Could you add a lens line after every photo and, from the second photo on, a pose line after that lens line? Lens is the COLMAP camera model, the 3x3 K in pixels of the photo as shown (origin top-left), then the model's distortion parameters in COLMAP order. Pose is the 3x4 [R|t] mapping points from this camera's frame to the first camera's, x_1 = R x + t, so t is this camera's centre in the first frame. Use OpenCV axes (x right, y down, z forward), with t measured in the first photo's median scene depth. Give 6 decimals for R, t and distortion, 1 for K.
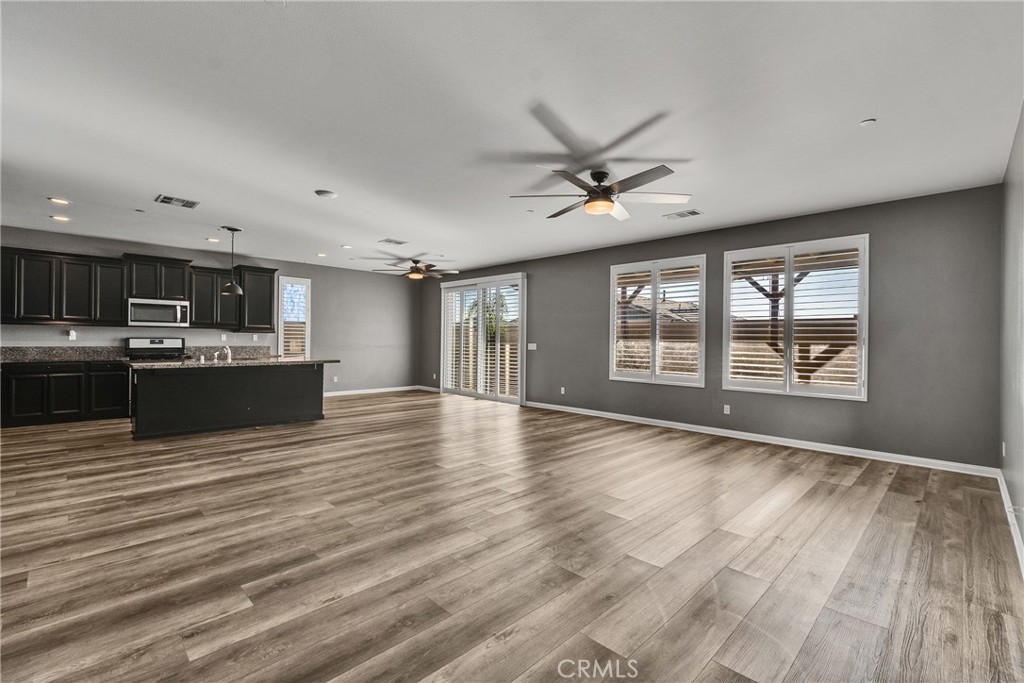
lens RADIAL K [[449.1, 0, 517.6], [0, 449.1, 341.7], [0, 0, 1]] dist [0.012446, 0.000046]
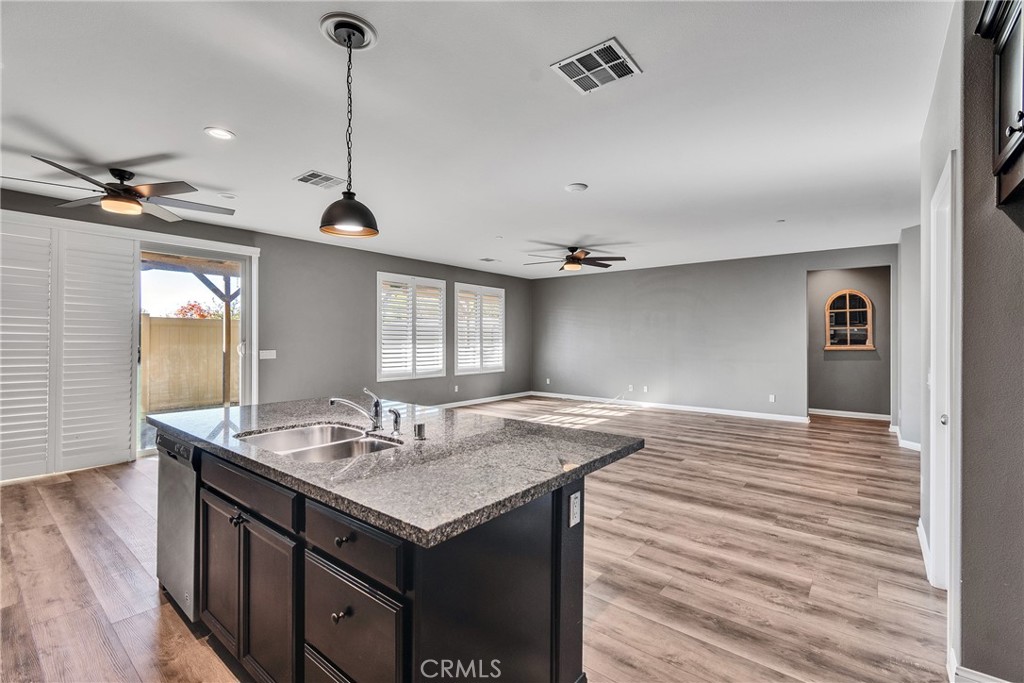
lens RADIAL K [[449.1, 0, 518.0], [0, 449.1, 339.9], [0, 0, 1]] dist [0.012446, 0.000046]
pose [[-0.116740, -0.012032, 0.993090, -1.494532], [0.002852, 0.999918, 0.012450, -0.043048], [-0.993158, 0.004286, -0.116697, 1.412239]]
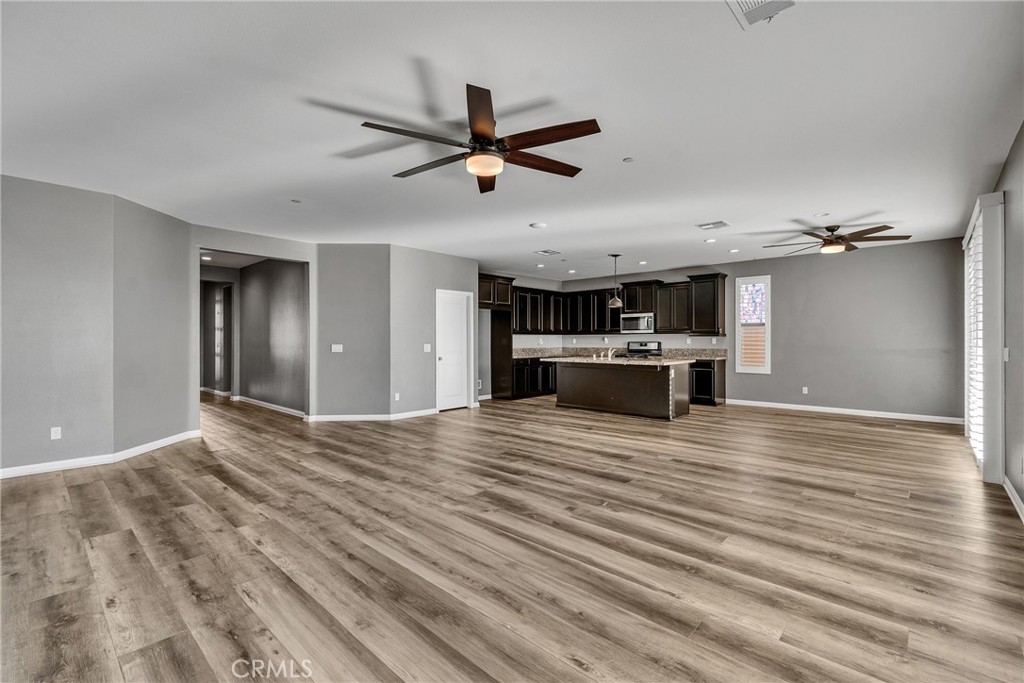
lens RADIAL K [[449.1, 0, 511.6], [0, 449.1, 339.1], [0, 0, 1]] dist [0.012446, 0.000046]
pose [[0.043634, -0.014548, -0.998942, 0.949950], [-0.002105, 0.999890, -0.014654, 0.006933], [0.999045, 0.002743, 0.043599, 1.016119]]
